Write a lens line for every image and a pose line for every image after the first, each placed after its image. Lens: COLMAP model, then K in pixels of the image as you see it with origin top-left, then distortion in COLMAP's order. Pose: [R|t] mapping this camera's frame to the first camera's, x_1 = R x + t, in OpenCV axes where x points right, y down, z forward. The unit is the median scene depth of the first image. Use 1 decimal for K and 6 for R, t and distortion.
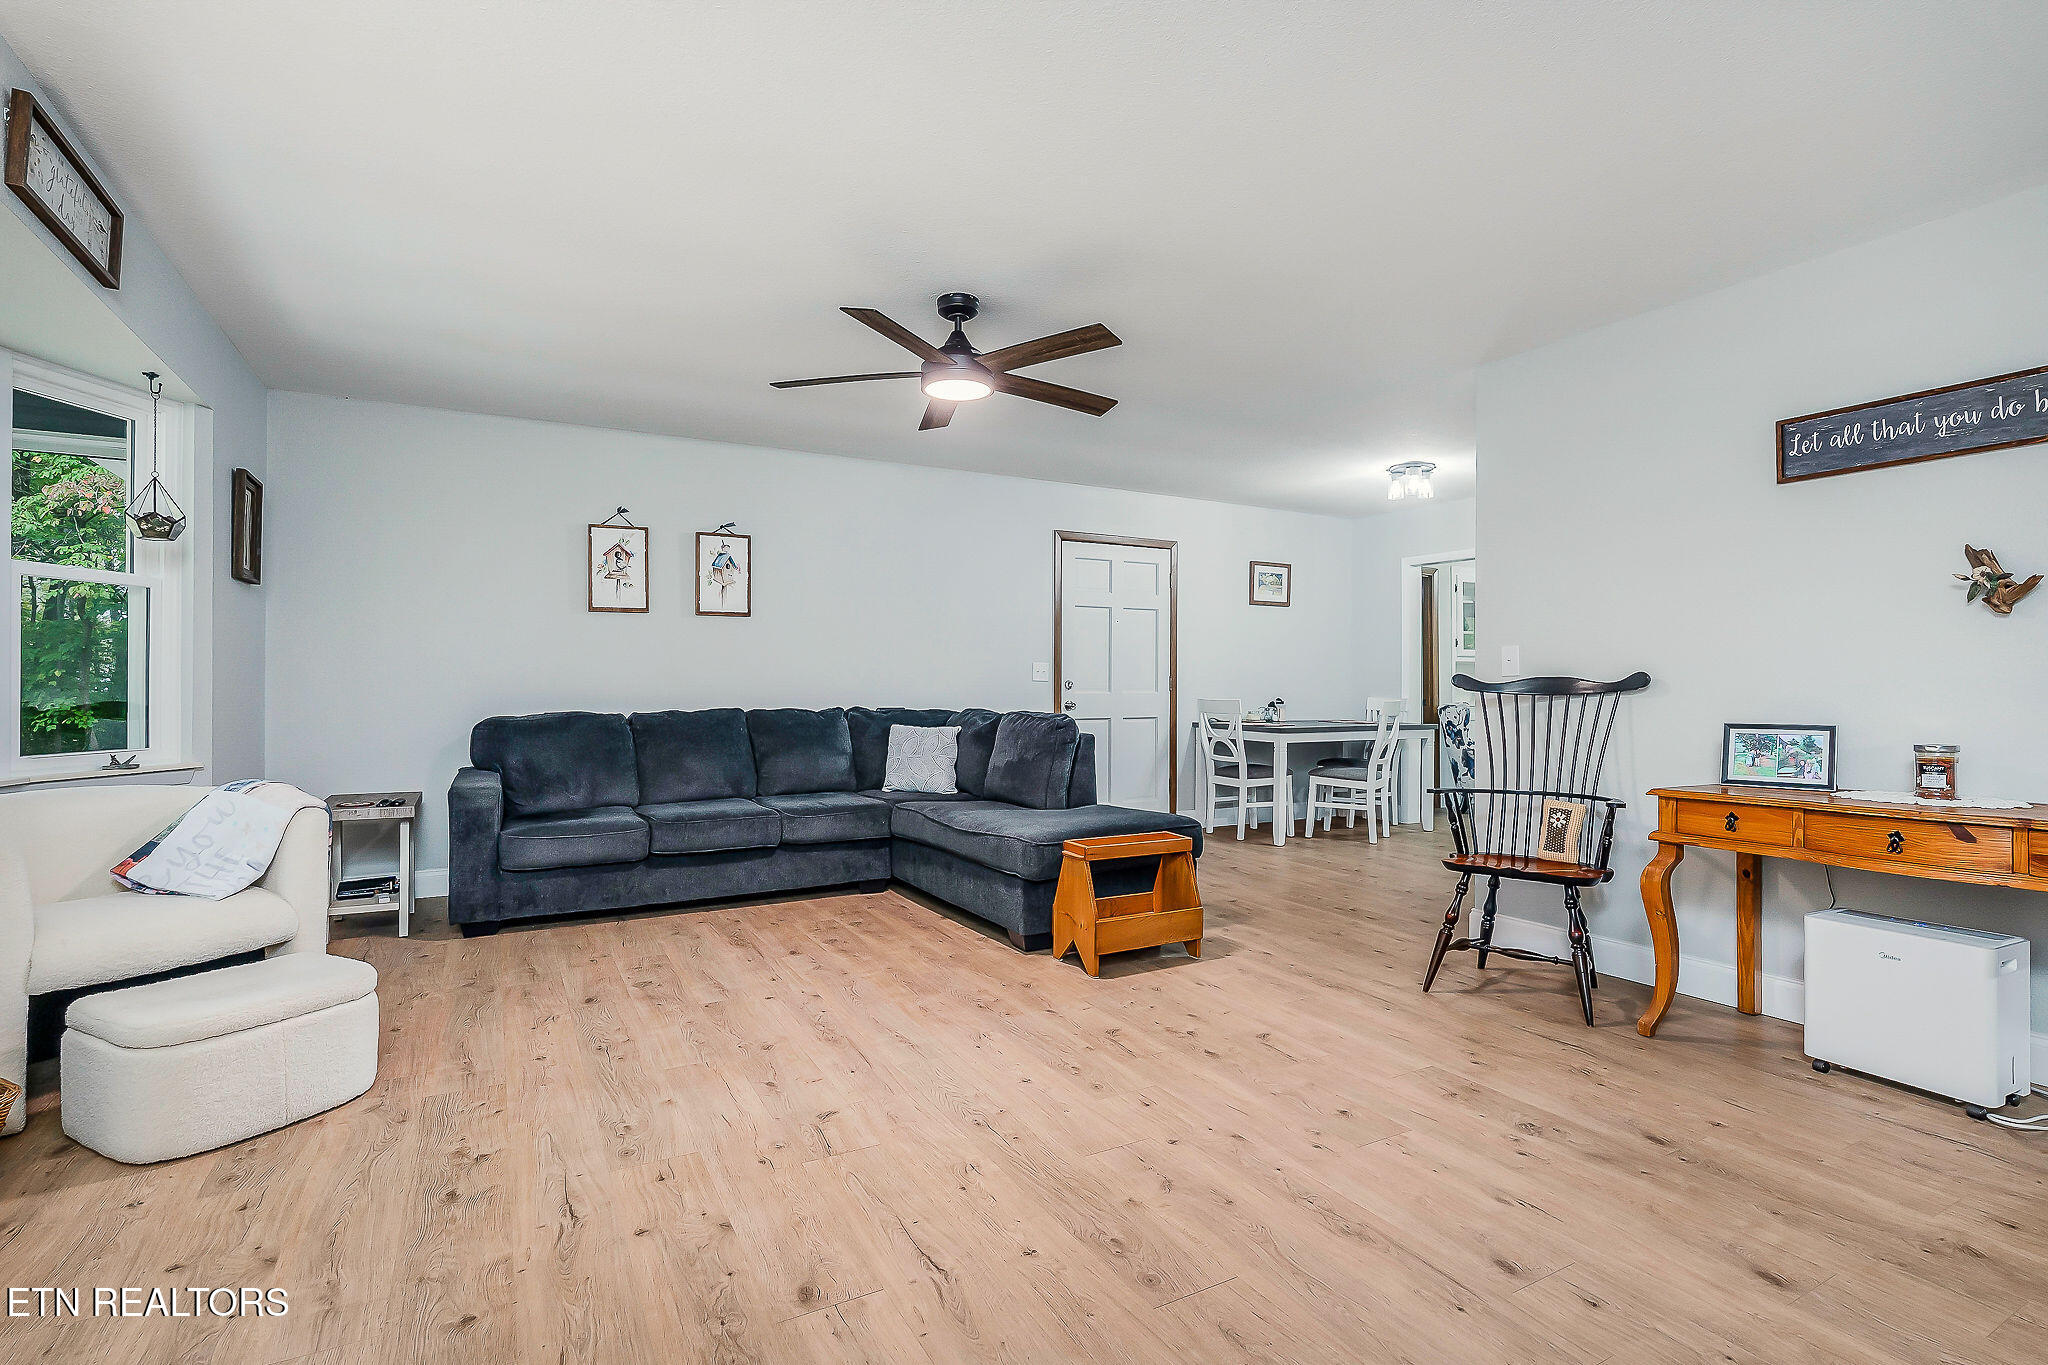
lens RADIAL K [[942.4, 0, 1024.0], [0, 942.4, 682.5], [0, 0, 1]] dist [0.000032, 0.000007]
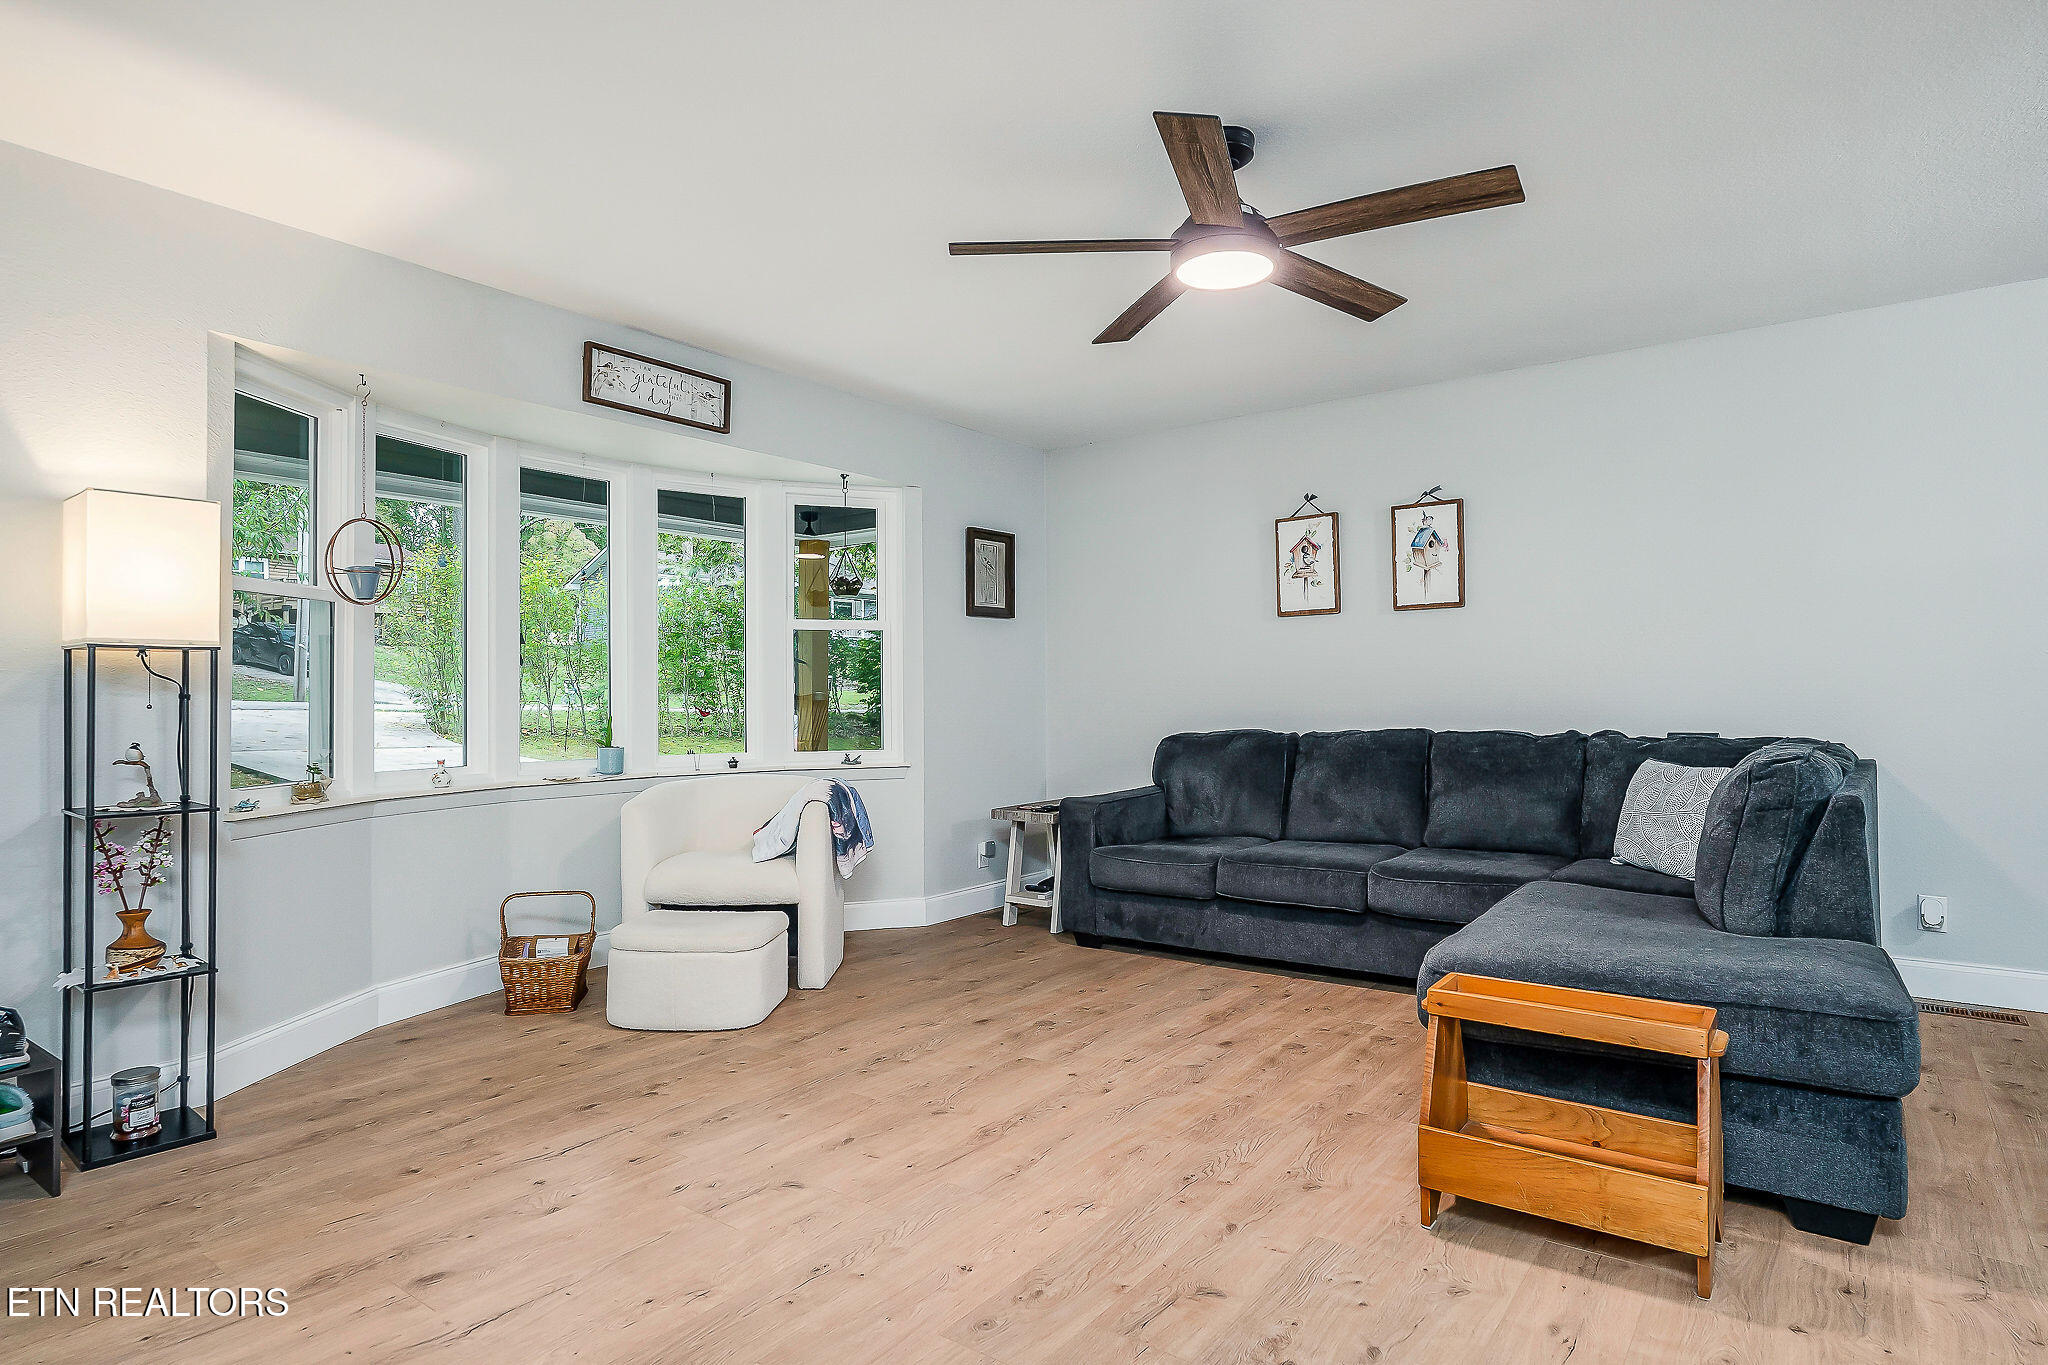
lens RADIAL K [[1096.3, 0, 1024.0], [0, 1096.3, 682.5], [0, 0, 1]] dist [-0.004345, 0.000281]
pose [[0.426800, -0.017836, -0.904170, 0.520221], [0.011474, 0.999832, -0.014306, -0.001792], [0.904273, -0.004269, 0.426933, 0.469514]]
